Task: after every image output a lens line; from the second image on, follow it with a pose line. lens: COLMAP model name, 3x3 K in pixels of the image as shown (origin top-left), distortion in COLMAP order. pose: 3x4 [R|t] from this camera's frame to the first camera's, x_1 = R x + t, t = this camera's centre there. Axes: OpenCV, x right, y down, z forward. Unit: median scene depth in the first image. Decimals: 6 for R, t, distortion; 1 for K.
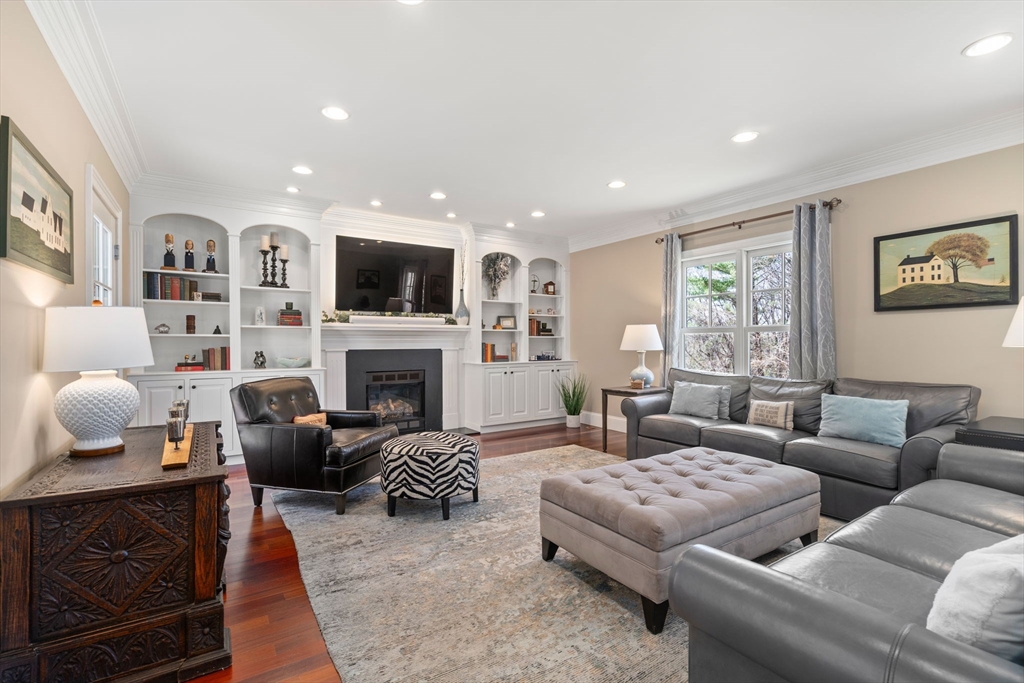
lens RADIAL K [[466.3, 0, 511.0], [0, 466.3, 341.5], [0, 0, 1]] dist [-0.003665, -0.000365]
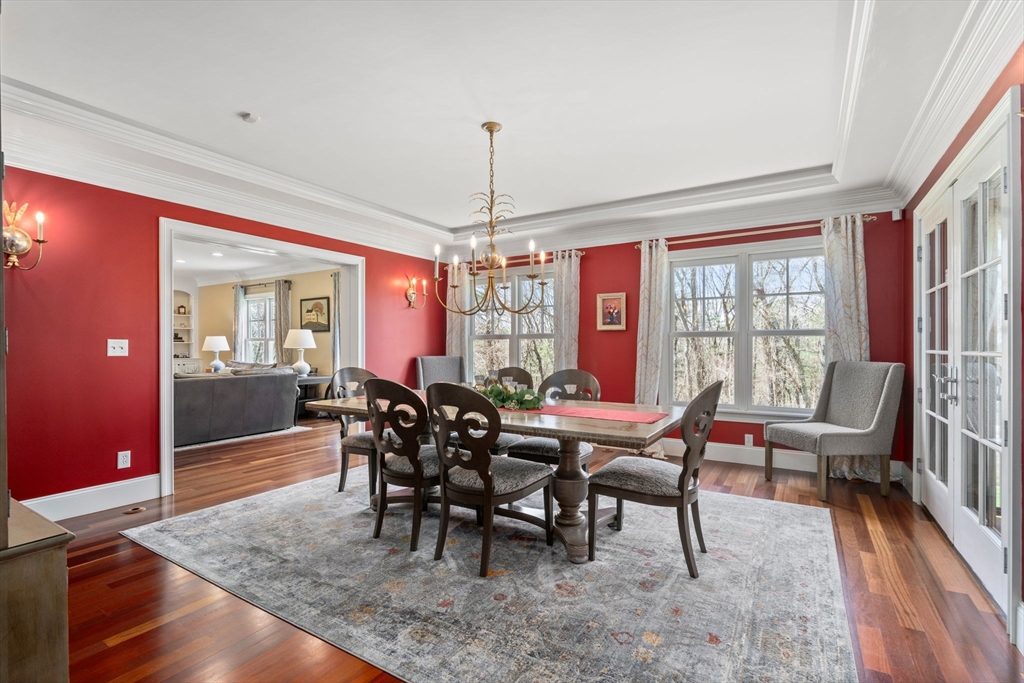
lens RADIAL K [[466.3, 0, 512.4], [0, 466.3, 344.4], [0, 0, 1]] dist [-0.003665, -0.000365]
pose [[0.909156, 0.006048, 0.416411, 0.563837], [-0.003929, 0.999975, -0.005945, 0.000660], [-0.416436, 0.003769, 0.909157, -1.047144]]
